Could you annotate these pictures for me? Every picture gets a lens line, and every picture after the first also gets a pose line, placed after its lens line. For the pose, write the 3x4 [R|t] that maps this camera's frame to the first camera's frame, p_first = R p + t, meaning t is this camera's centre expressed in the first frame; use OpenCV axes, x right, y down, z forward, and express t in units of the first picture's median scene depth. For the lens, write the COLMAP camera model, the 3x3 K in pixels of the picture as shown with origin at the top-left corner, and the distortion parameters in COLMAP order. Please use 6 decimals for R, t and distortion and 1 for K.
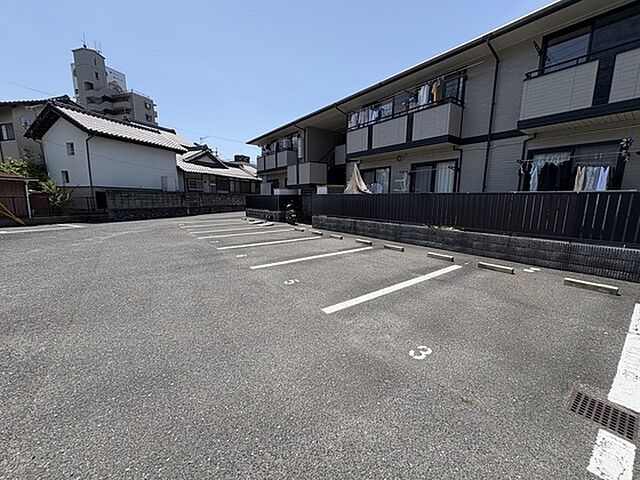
lens RADIAL K [[239.1, 0, 324.2], [0, 239.1, 235.2], [0, 0, 1]] dist [-0.002612, -0.000099]
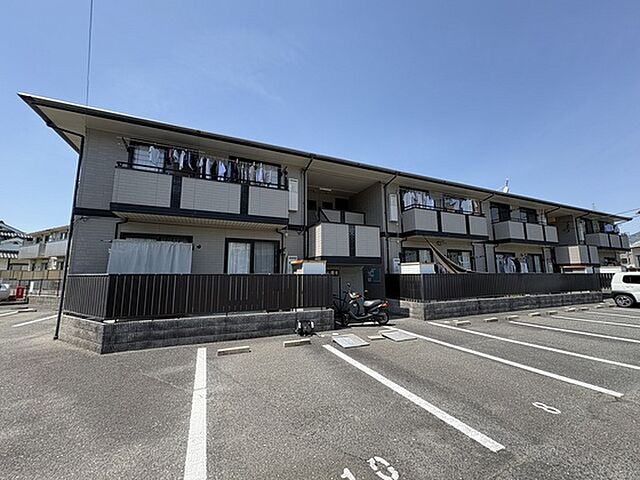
lens RADIAL K [[256.7, 0, 324.2], [0, 256.7, 239.8], [0, 0, 1]] dist [0.004115, 0.000760]
pose [[0.236505, 0.132254, 0.962587, -0.576087], [0.168442, 0.970112, -0.174674, -0.119475], [-0.956918, 0.203451, 0.207159, 0.711867]]
